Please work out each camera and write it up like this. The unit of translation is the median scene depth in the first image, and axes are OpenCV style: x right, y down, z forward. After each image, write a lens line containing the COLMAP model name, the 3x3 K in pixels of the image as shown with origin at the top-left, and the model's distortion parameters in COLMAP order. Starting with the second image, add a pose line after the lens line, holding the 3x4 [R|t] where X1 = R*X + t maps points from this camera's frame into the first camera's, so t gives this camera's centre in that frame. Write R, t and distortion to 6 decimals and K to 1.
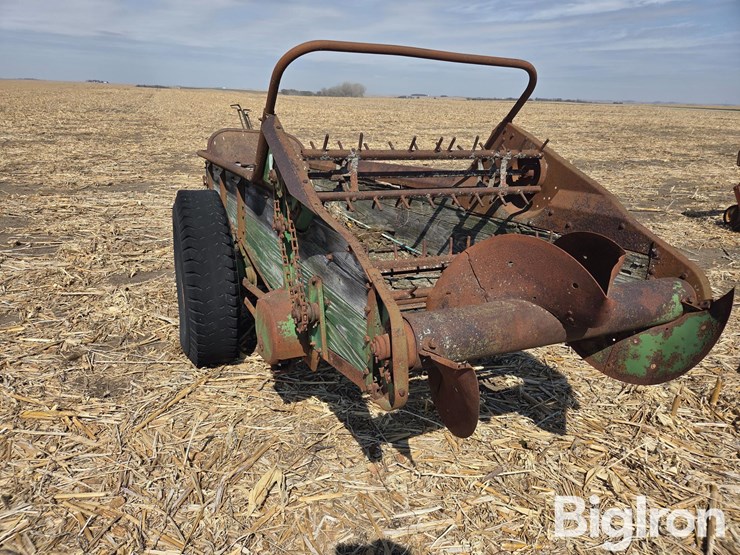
lens RADIAL K [[498.2, 0, 364.1], [0, 498.2, 276.1], [0, 0, 1]] dist [0.068627, -0.059602]
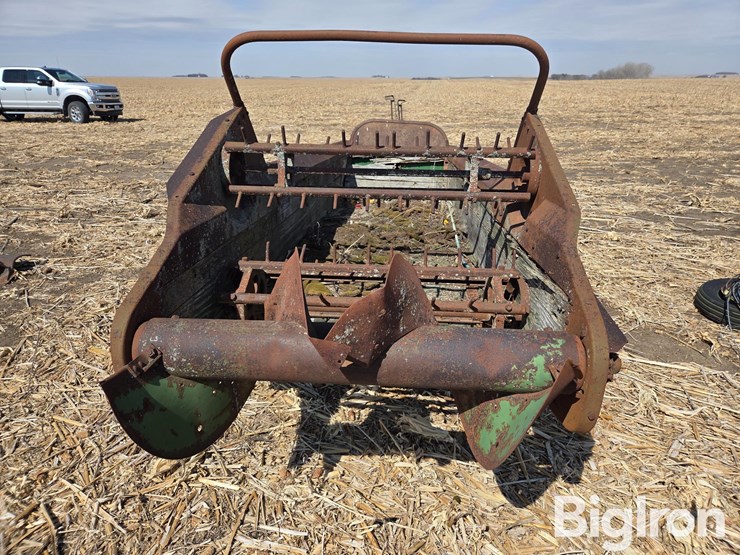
lens RADIAL K [[498.2, 0, 364.1], [0, 498.2, 276.1], [0, 0, 1]] dist [0.068627, -0.059602]
pose [[0.889271, 0.132426, -0.437789, 0.454208], [-0.123389, 0.991139, 0.049171, -0.052908], [0.440422, 0.010292, 0.897732, 0.163857]]
